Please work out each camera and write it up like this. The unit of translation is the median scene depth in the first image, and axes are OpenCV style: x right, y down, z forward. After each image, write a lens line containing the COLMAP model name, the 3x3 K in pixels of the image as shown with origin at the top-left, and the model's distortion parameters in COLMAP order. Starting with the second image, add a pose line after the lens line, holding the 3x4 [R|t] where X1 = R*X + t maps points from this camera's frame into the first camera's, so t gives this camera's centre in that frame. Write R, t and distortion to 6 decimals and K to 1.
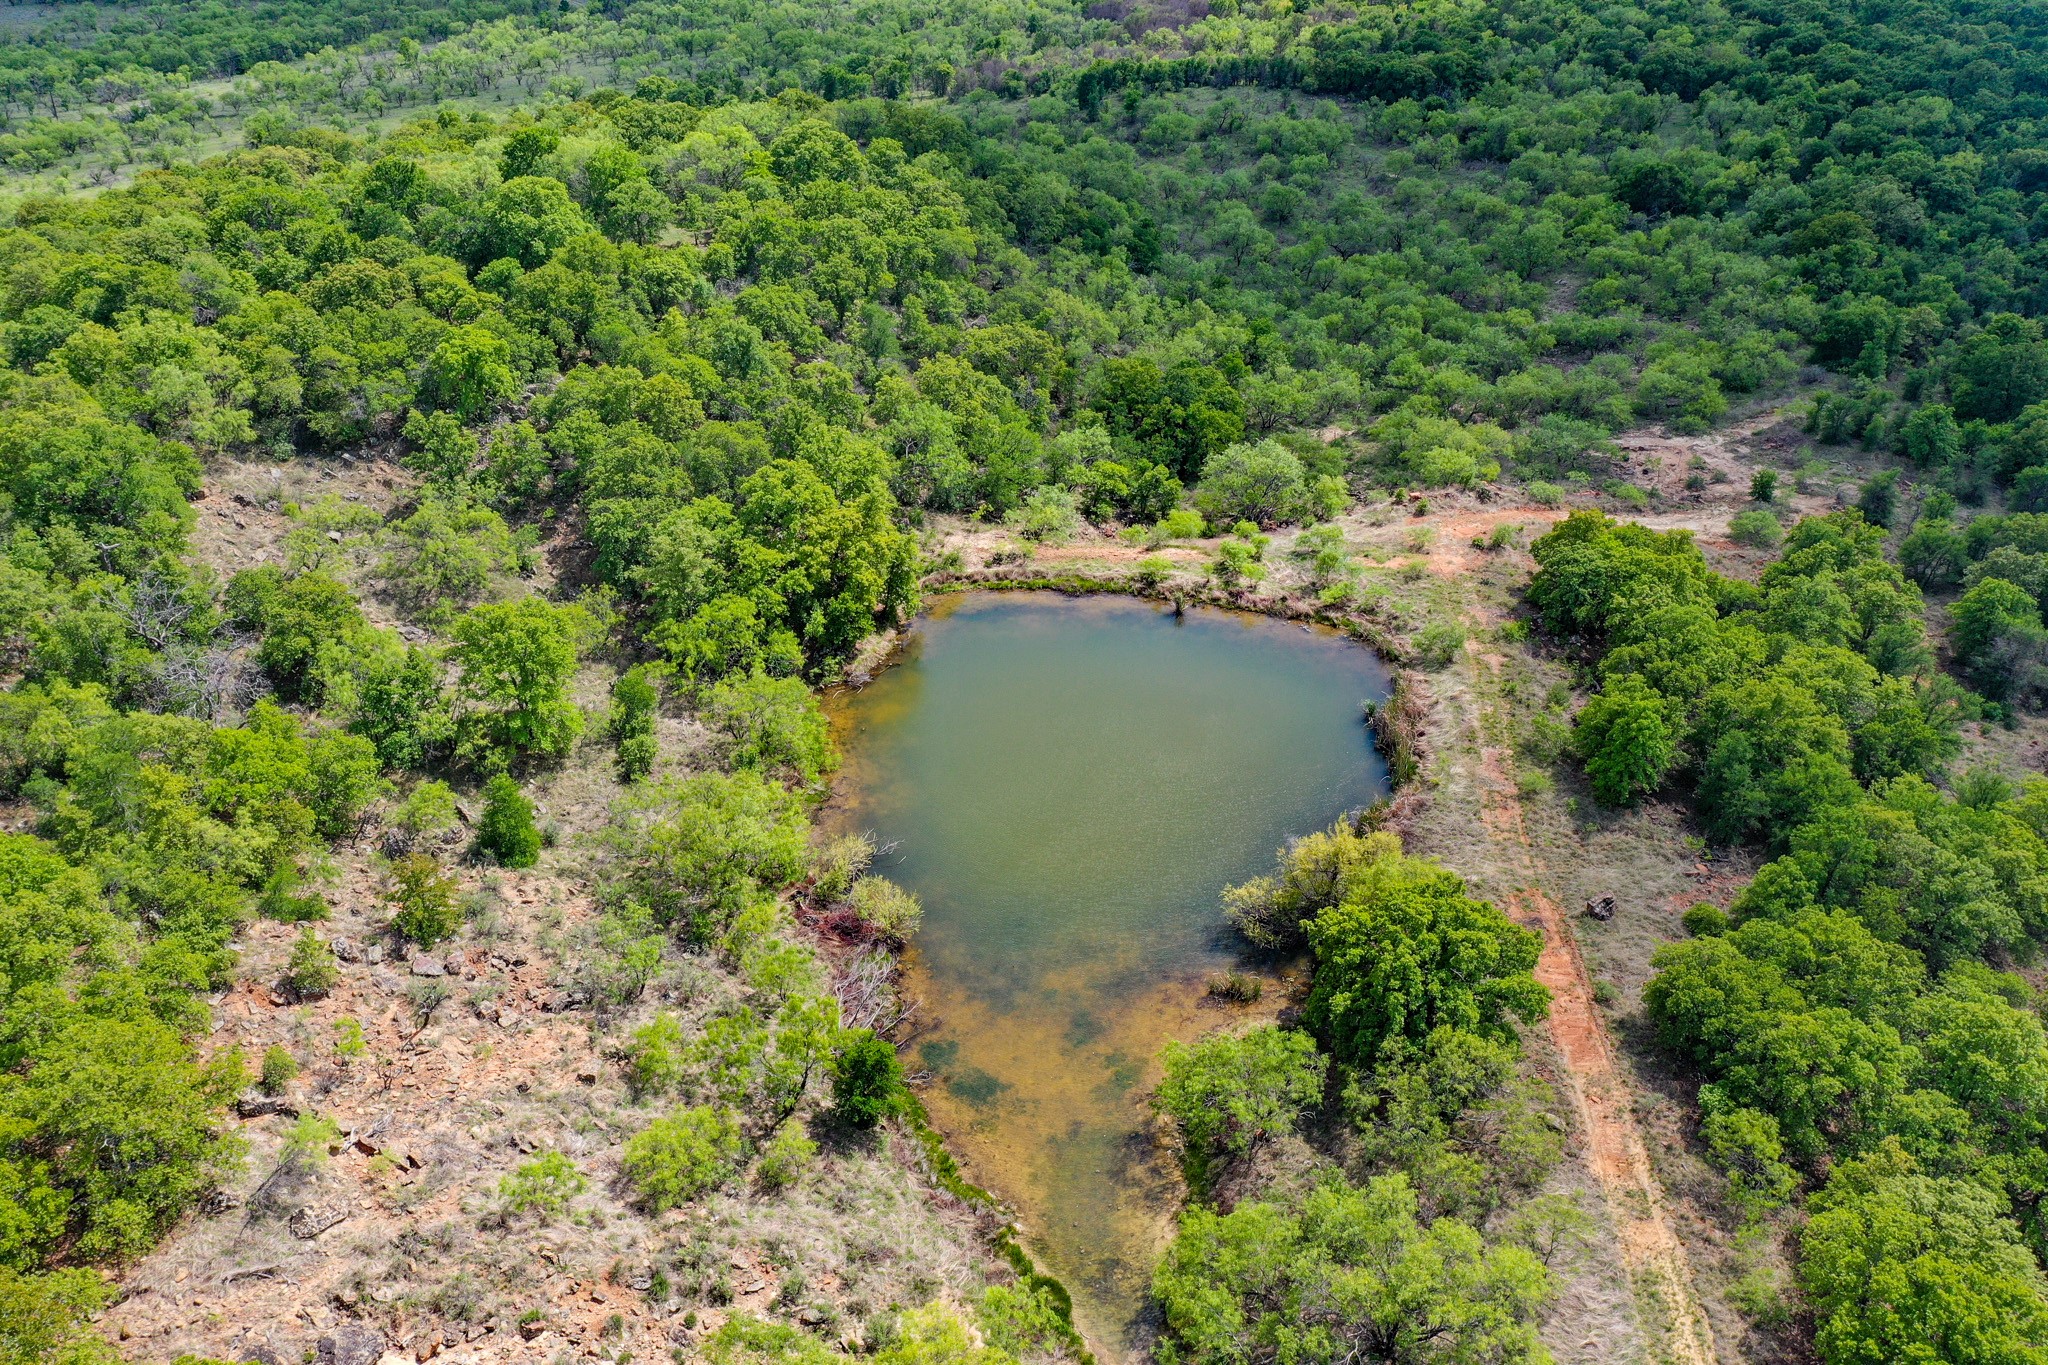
lens RADIAL K [[1611.9, 0, 1032.5], [0, 1611.9, 697.8], [0, 0, 1]] dist [0.009411, -0.008522]
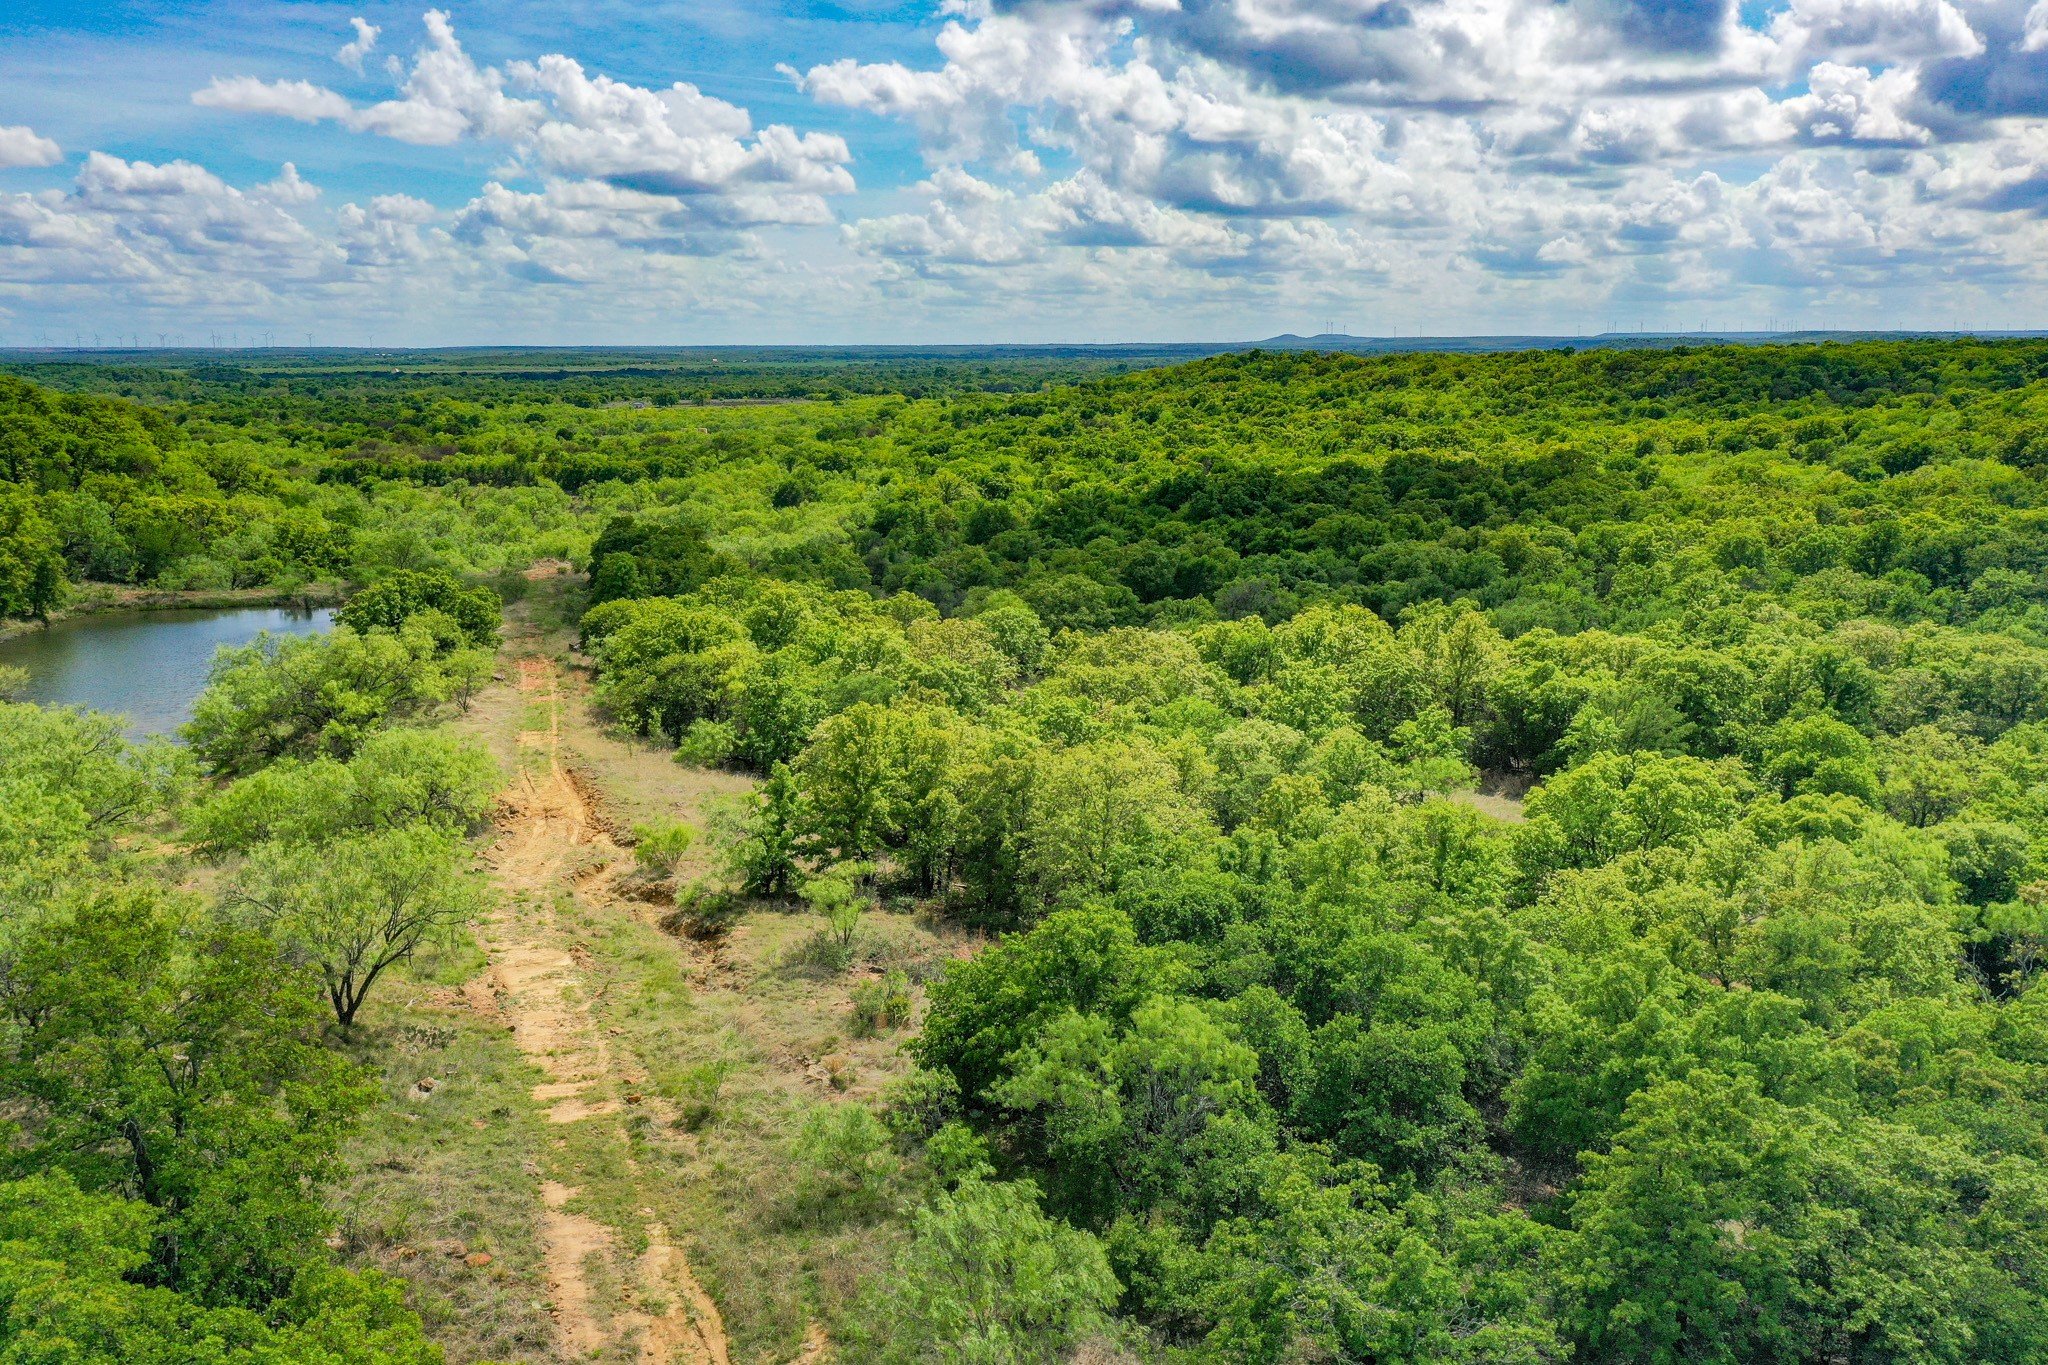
lens RADIAL K [[1676.7, 0, 1026.5], [0, 1676.7, 687.0], [0, 0, 1]] dist [0.003332, 0.008341]
pose [[0.923593, -0.045550, 0.380660, 0.101121], [0.165194, 0.943294, -0.287935, 0.438596], [-0.345959, 0.328817, 0.878744, -0.286706]]
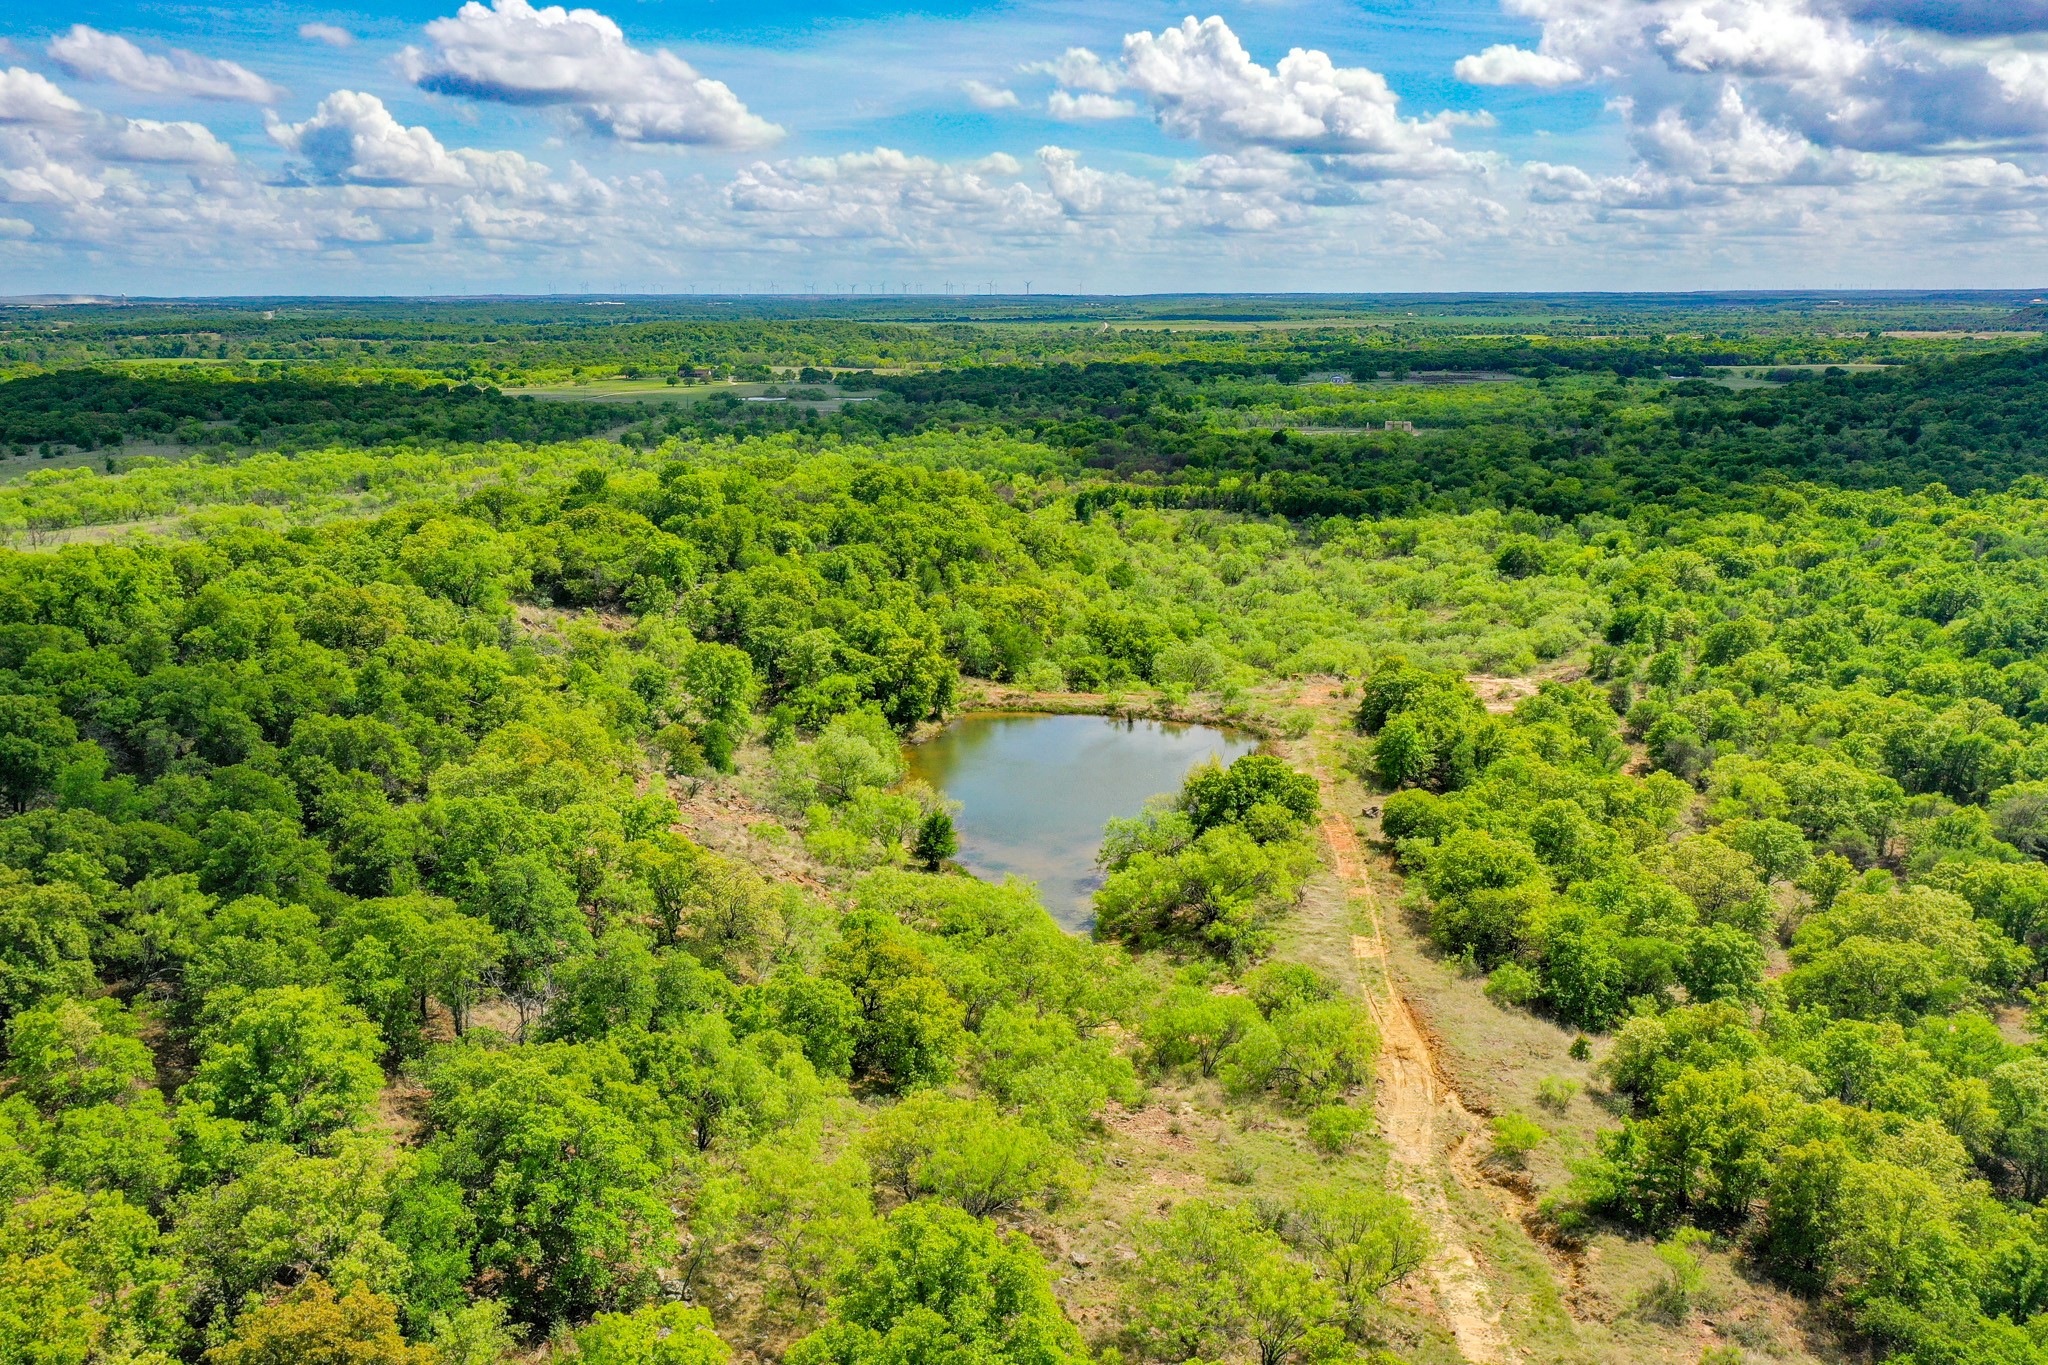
lens RADIAL K [[1676.7, 0, 1026.5], [0, 1676.7, 687.0], [0, 0, 1]] dist [0.003332, 0.008341]
pose [[0.999503, 0.031395, -0.002720, -0.002113], [-0.030802, 0.955094, -0.294697, 0.355422], [-0.006654, 0.294634, 0.955587, -0.466515]]
